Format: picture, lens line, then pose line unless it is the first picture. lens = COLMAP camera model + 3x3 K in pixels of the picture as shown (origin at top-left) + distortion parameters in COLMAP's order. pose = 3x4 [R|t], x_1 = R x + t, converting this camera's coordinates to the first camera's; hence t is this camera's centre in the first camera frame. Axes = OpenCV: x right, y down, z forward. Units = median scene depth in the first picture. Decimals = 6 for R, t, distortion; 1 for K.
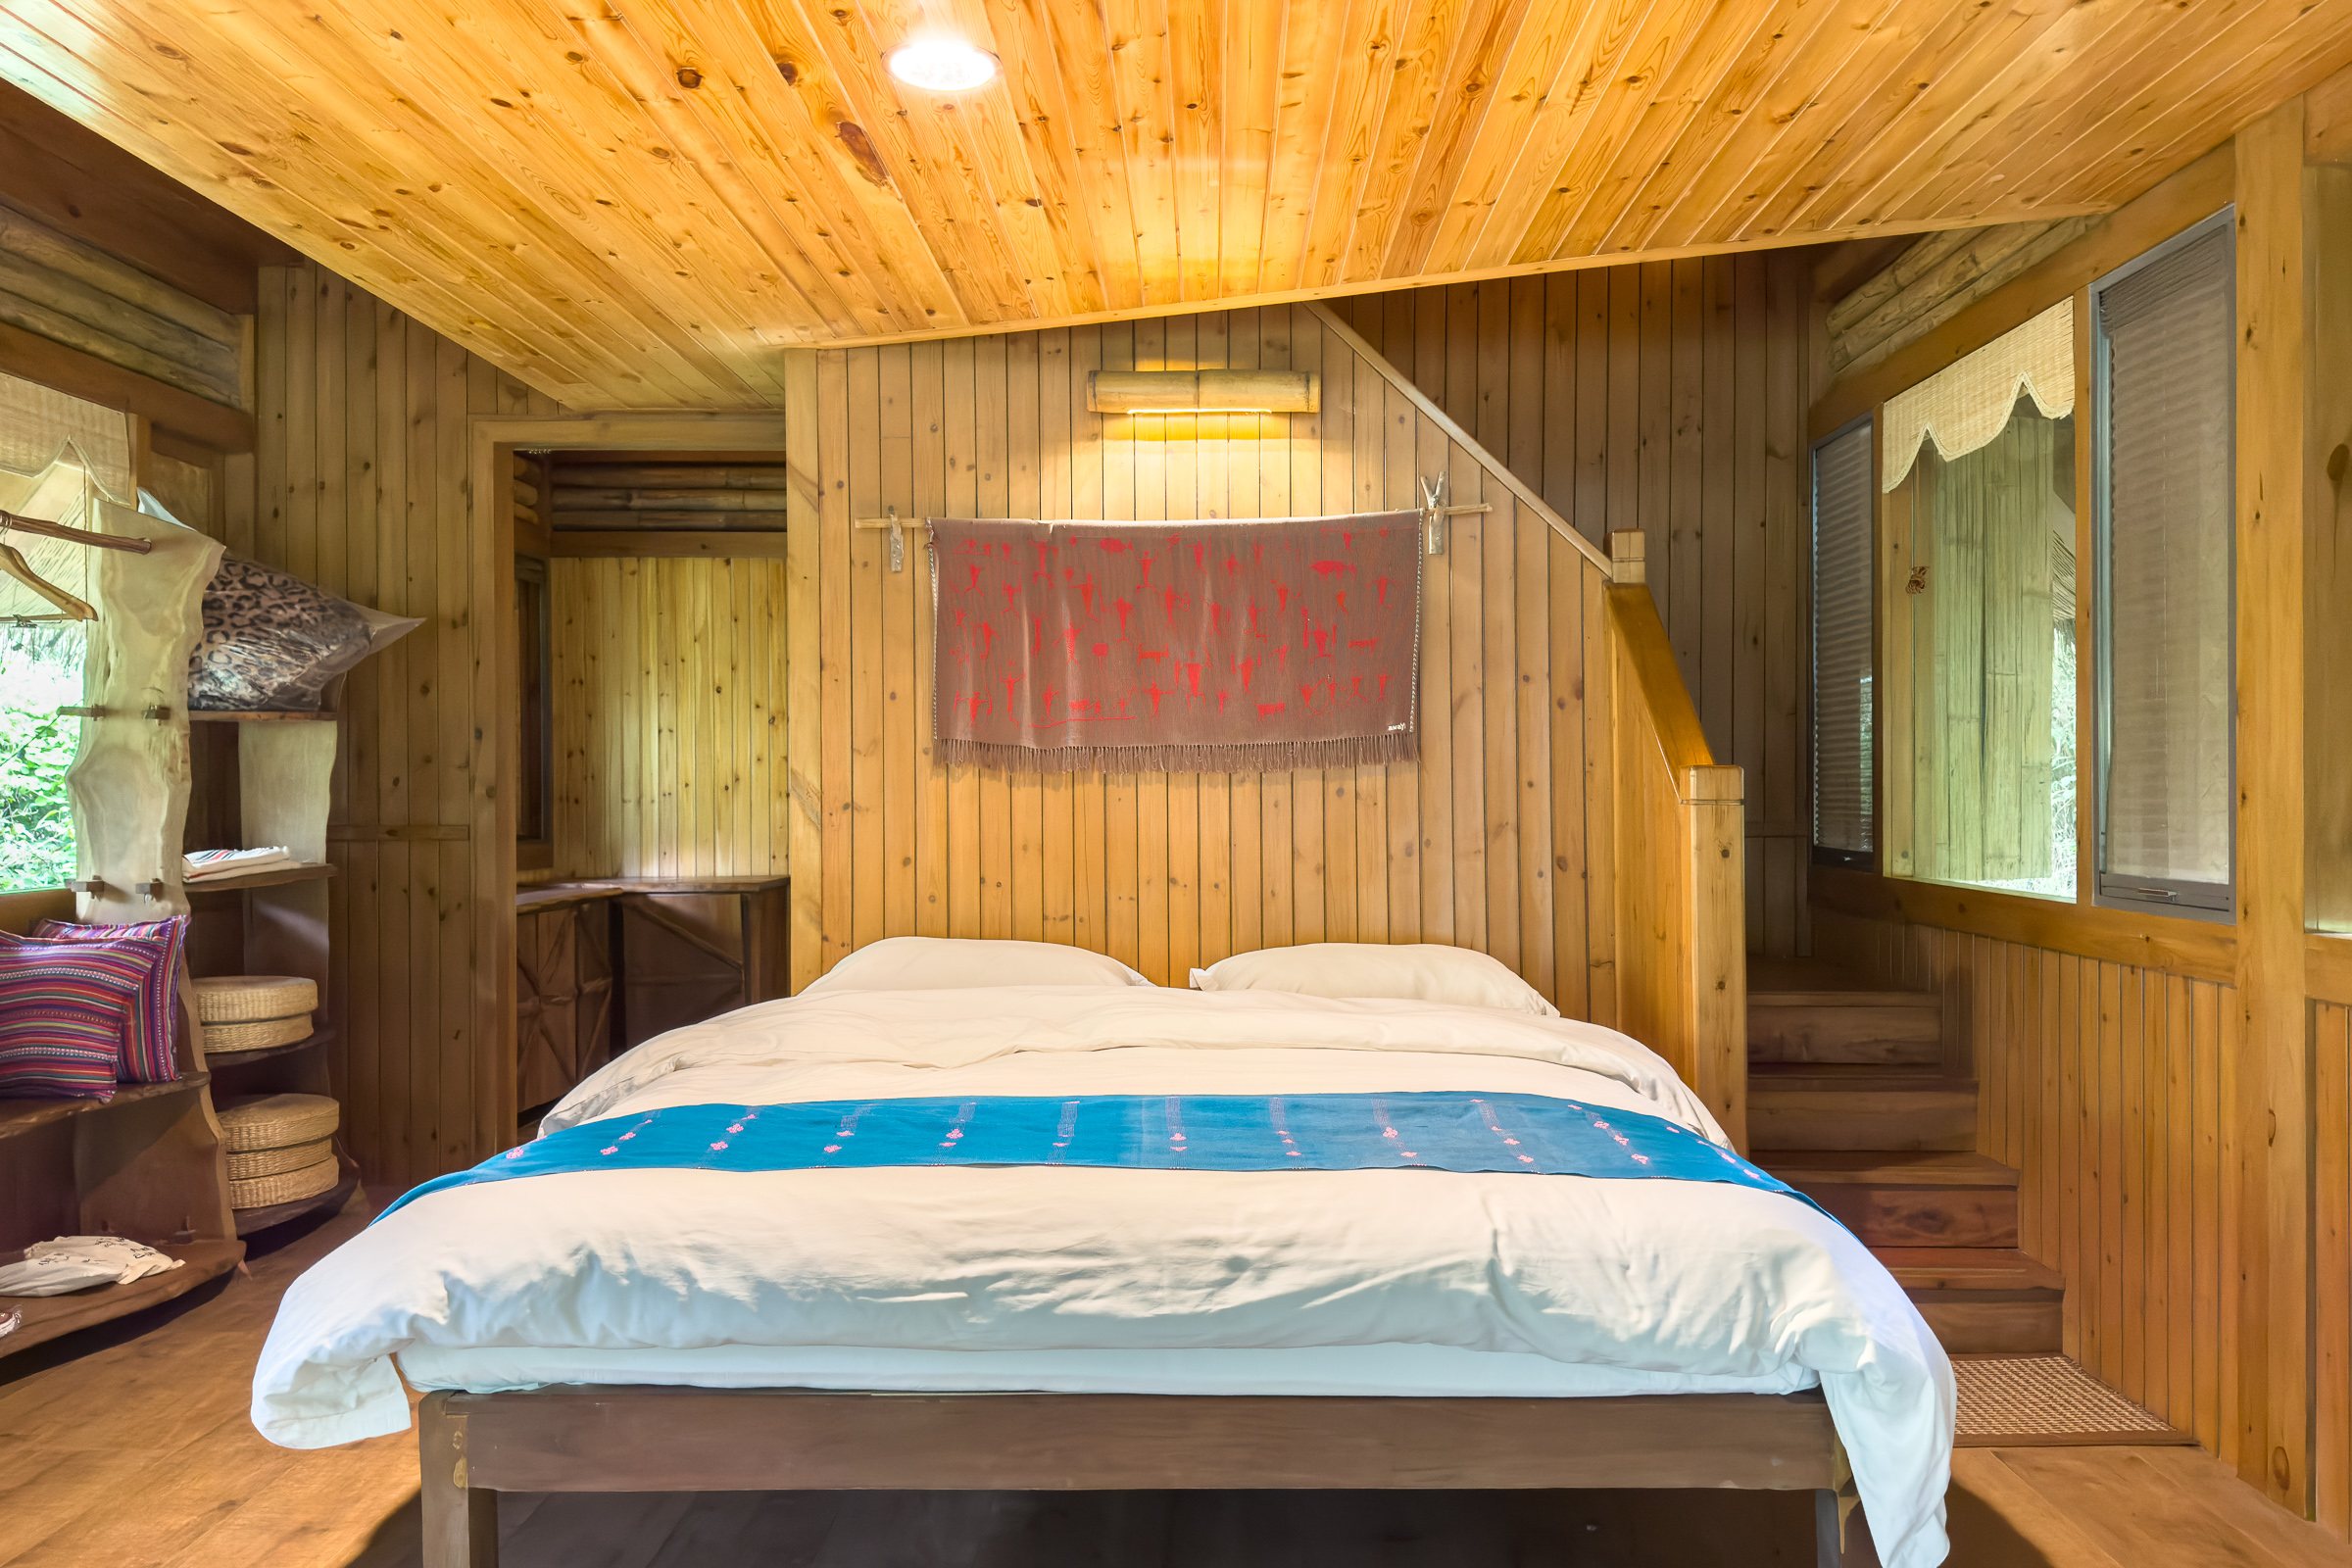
lens RADIAL K [[1652.9, 0, 1188.1], [0, 1652.9, 814.6], [0, 0, 1]] dist [0.099475, -0.123878]
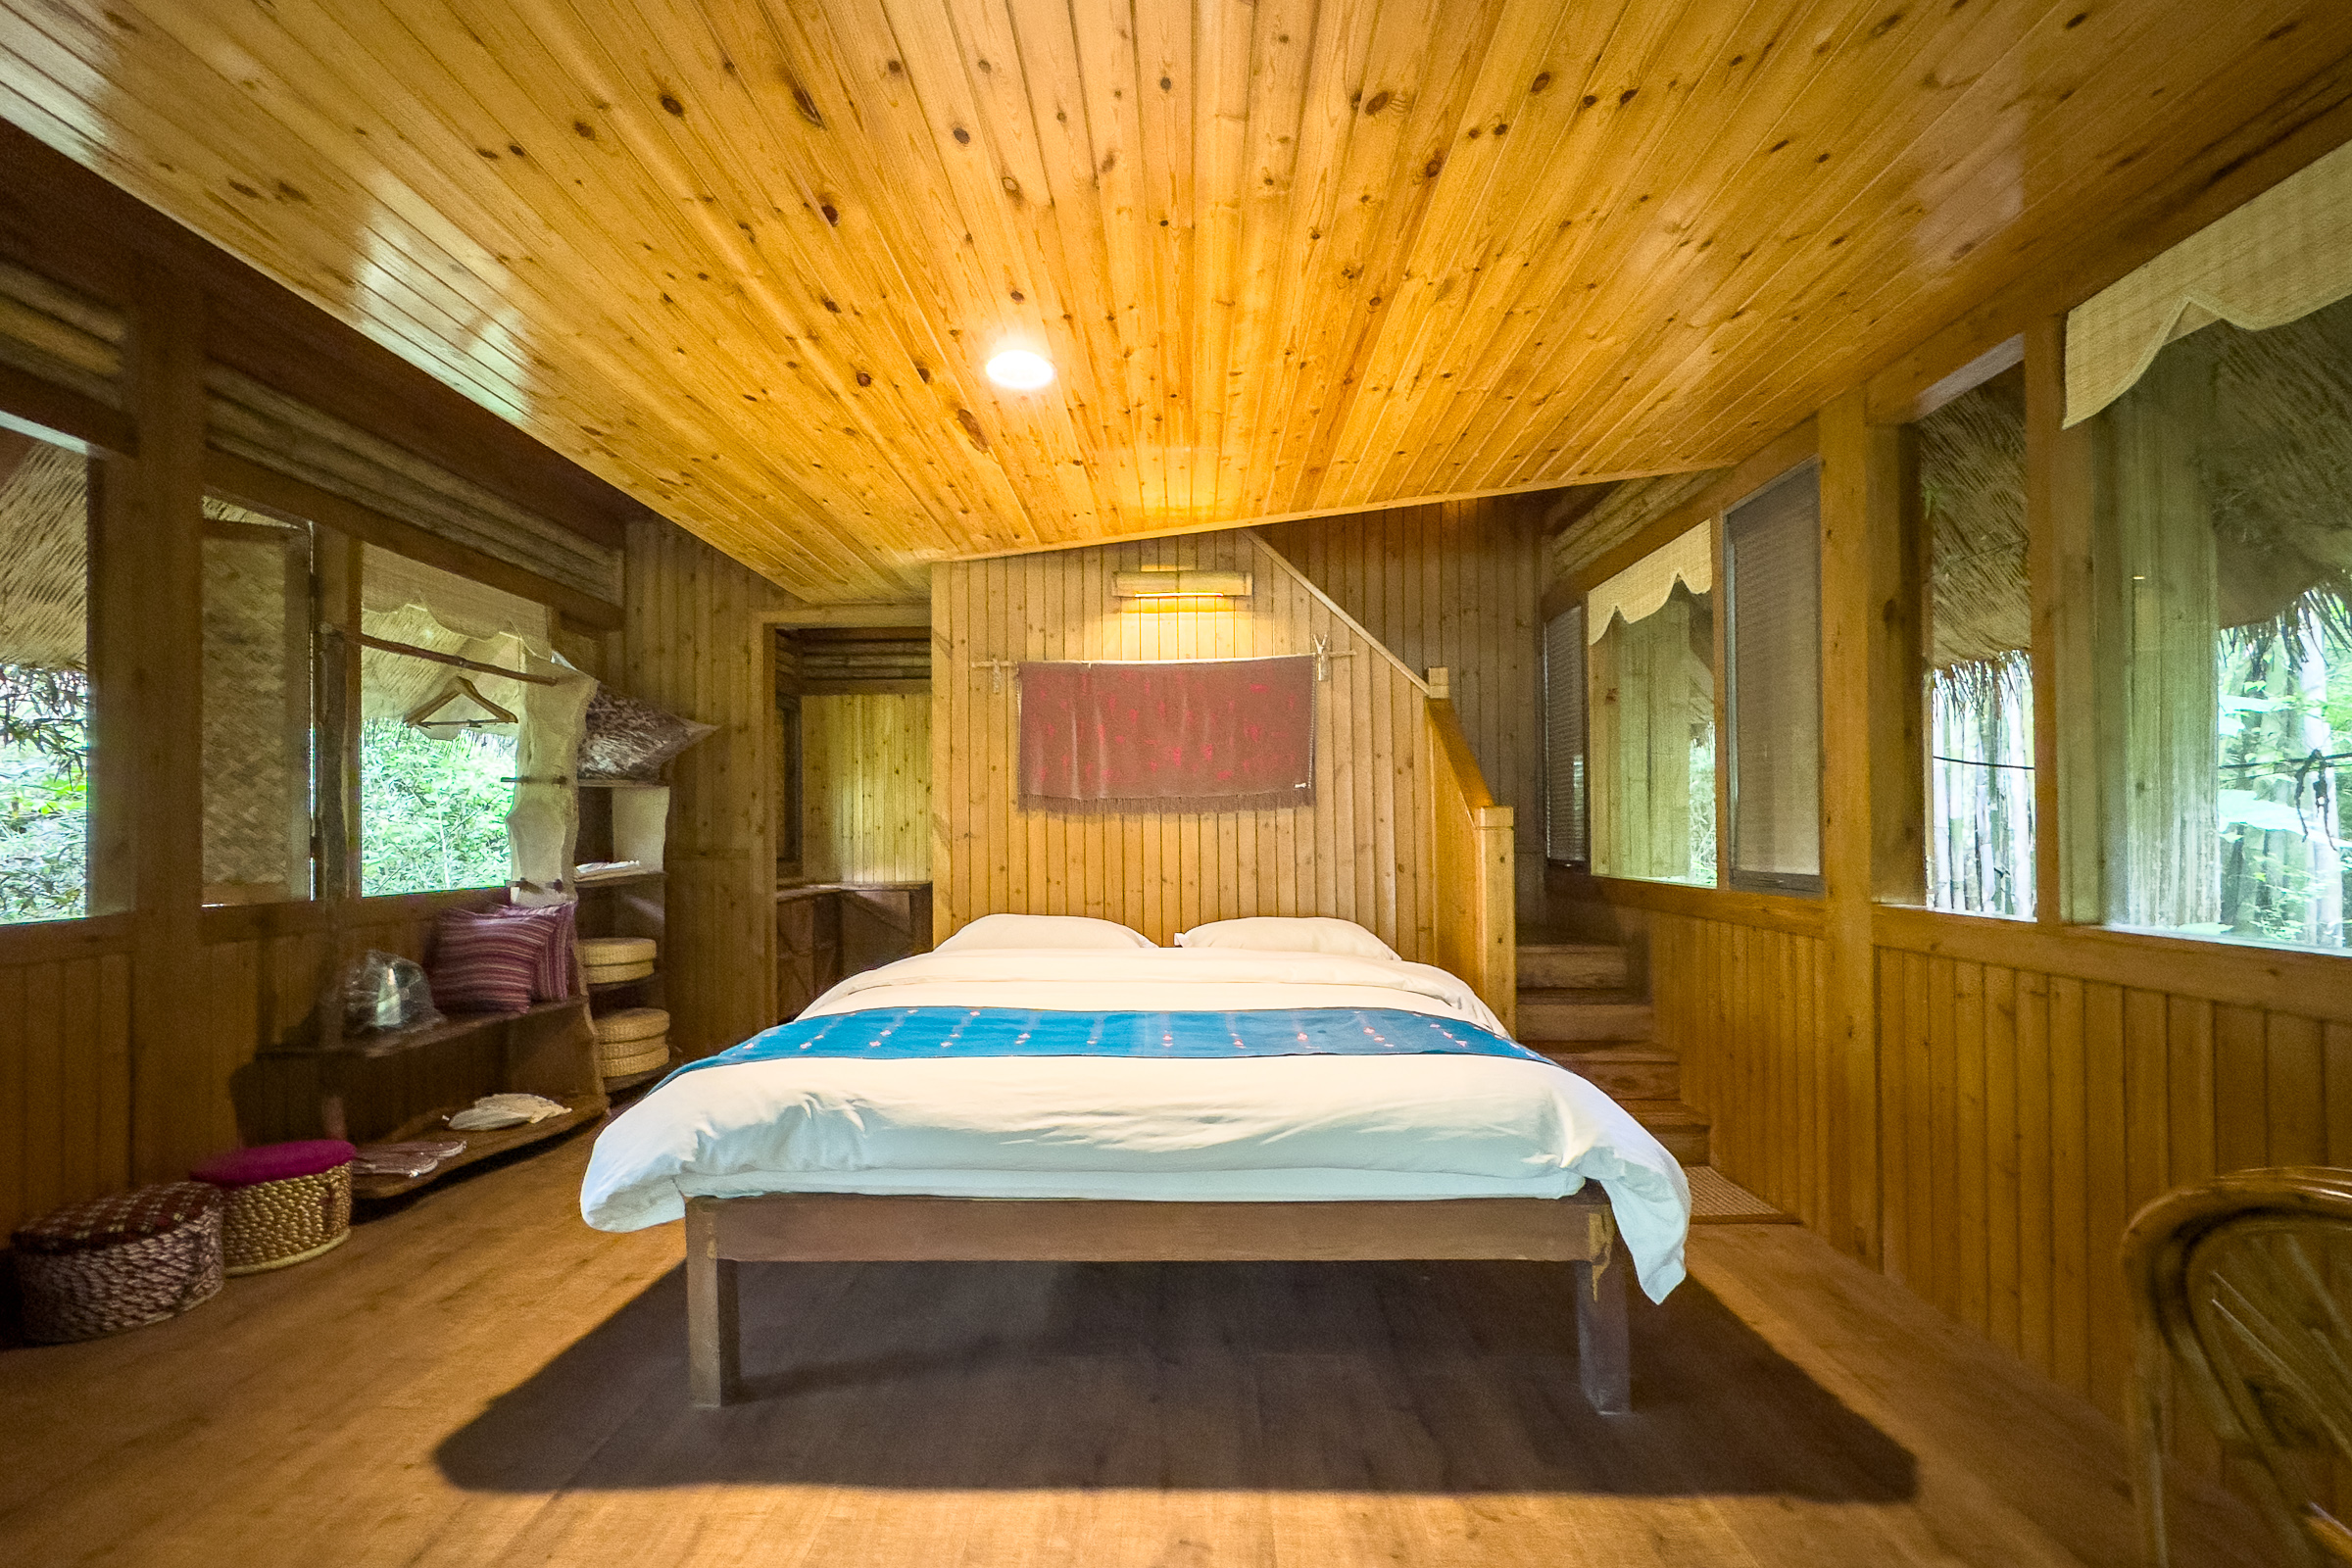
lens RADIAL K [[946.6, 0, 1166.4], [0, 946.6, 833.5], [0, 0, 1]] dist [-0.000497, -0.000008]
pose [[0.999963, -0.003862, -0.007736, 0.000313], [0.003730, 0.999849, -0.016987, 0.010413], [0.007800, 0.016958, 0.999826, 0.061280]]
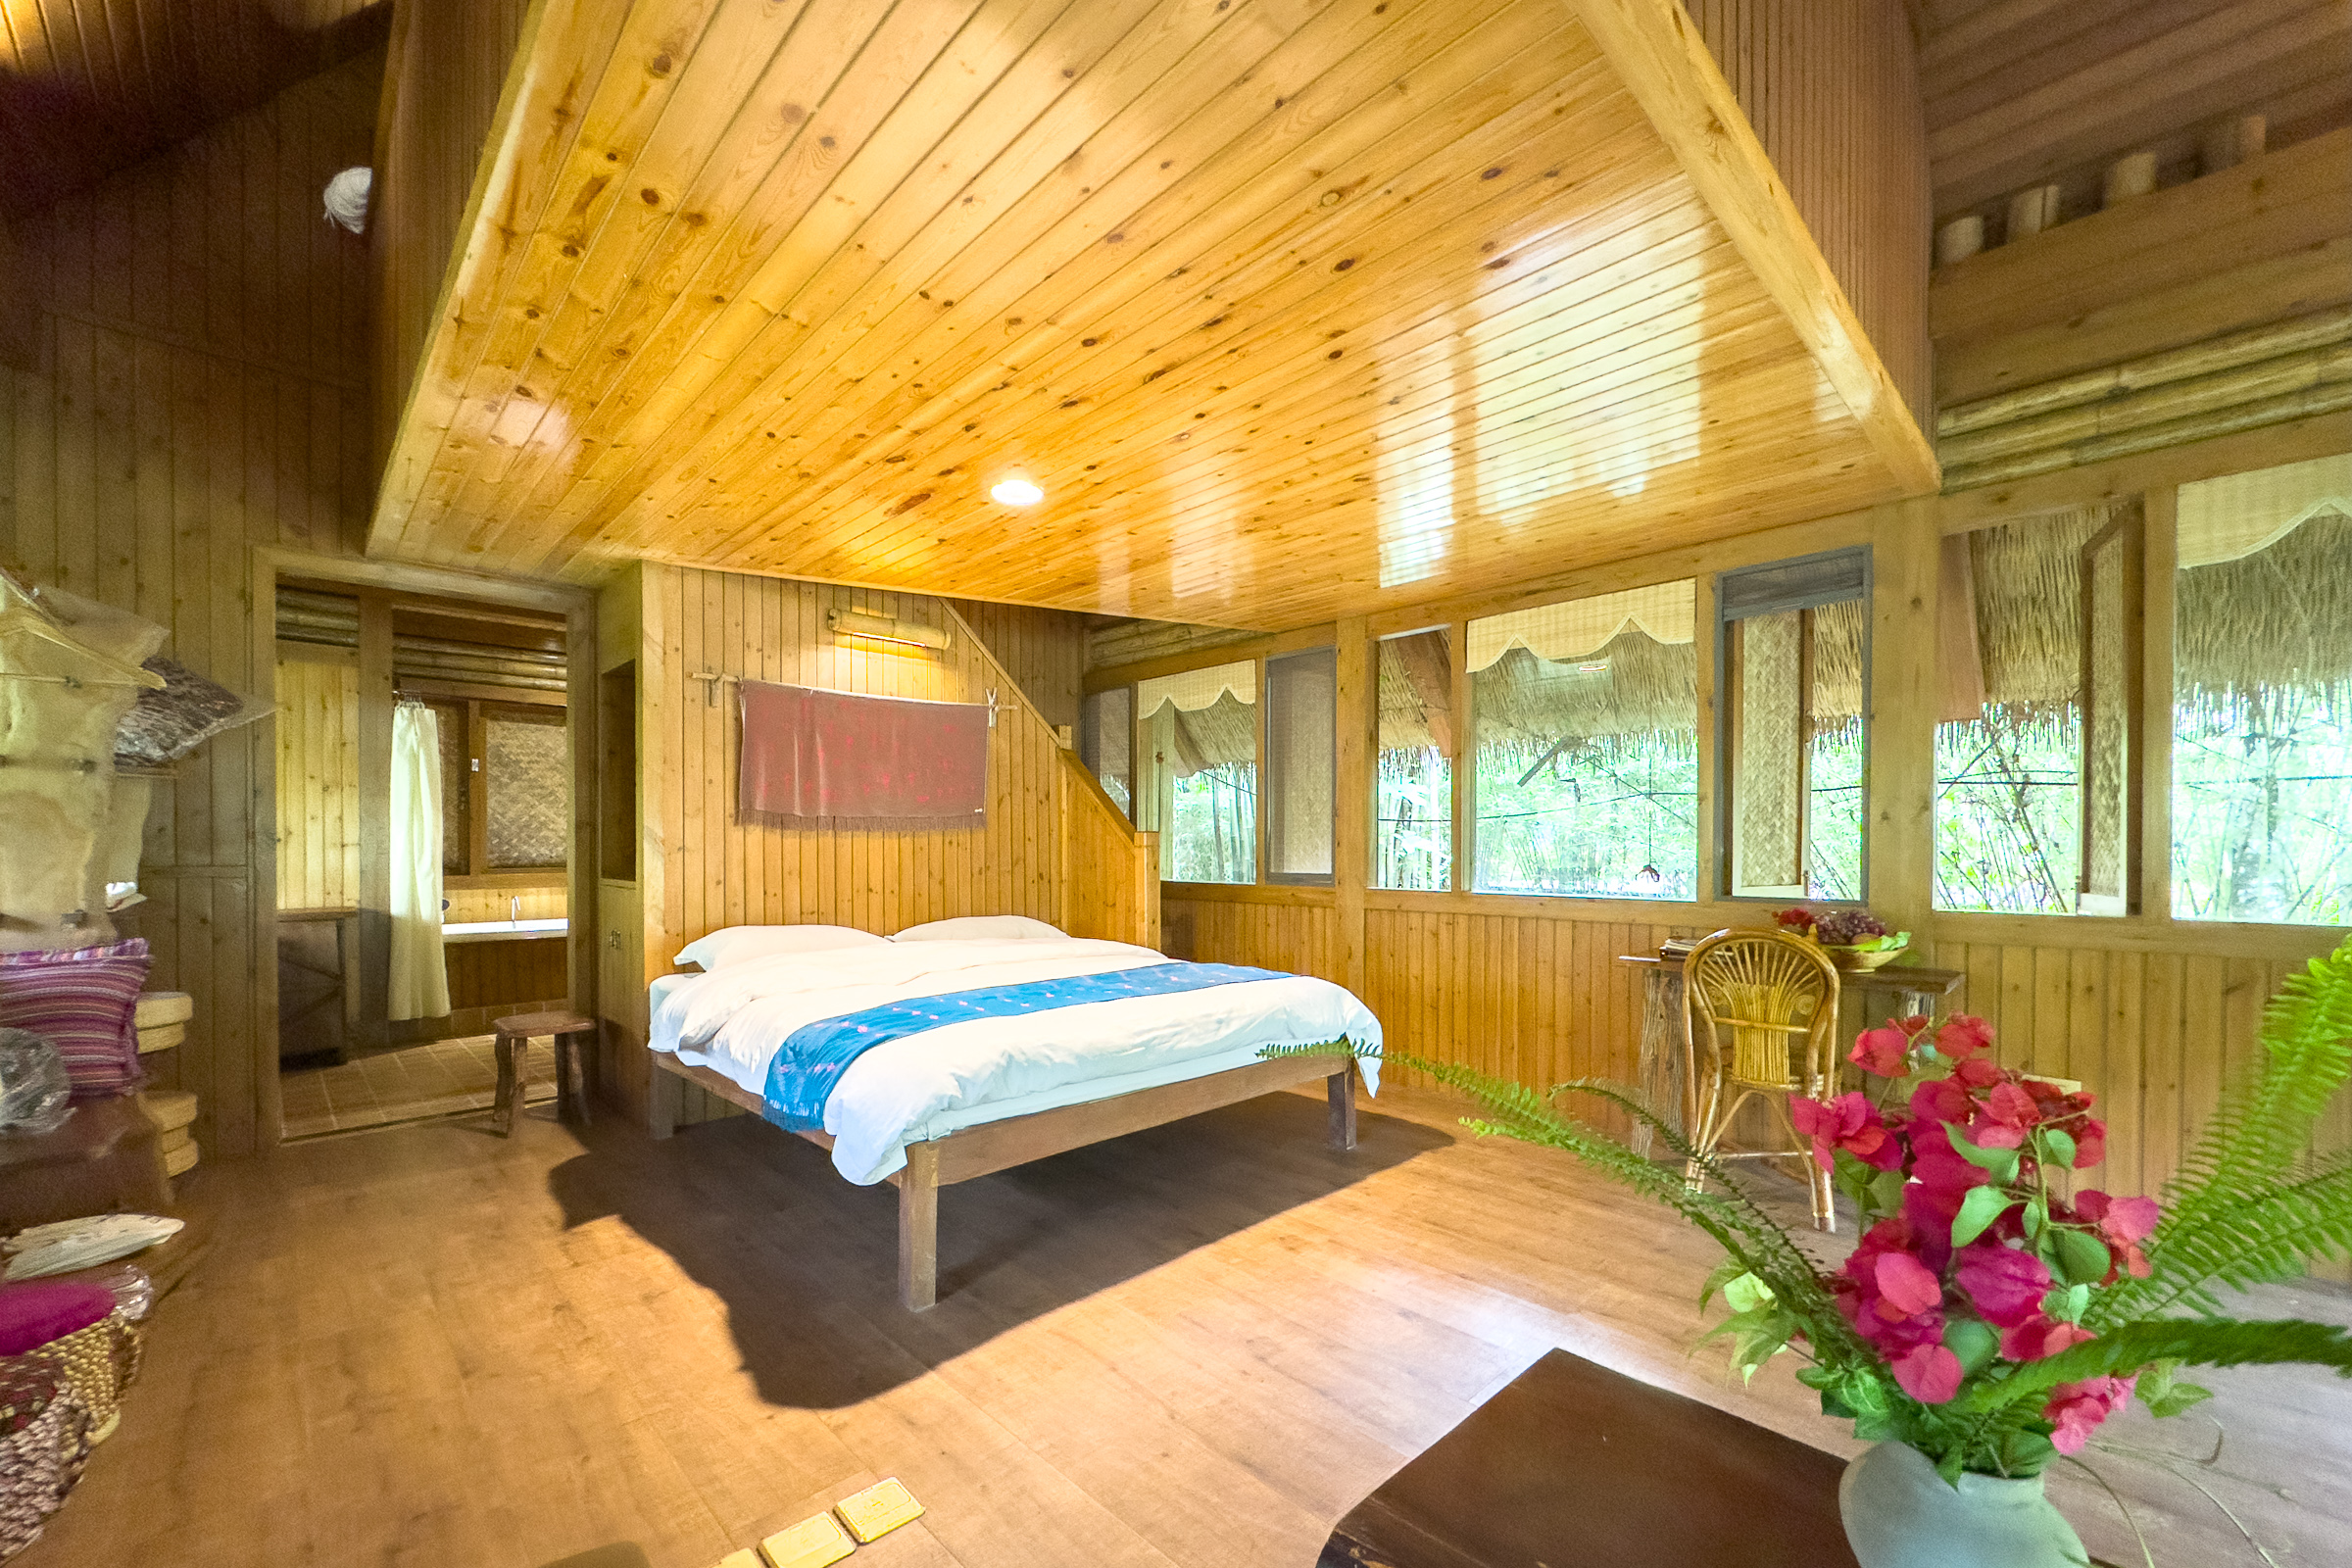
lens RADIAL K [[949.4, 0, 1174.4], [0, 949.4, 873.6], [0, 0, 1]] dist [0.001411, 0.000269]
pose [[0.705228, -0.016116, 0.708798, -0.528764], [0.010709, 0.999870, 0.012079, 0.012964], [-0.708900, -0.000927, 0.705308, 0.012537]]
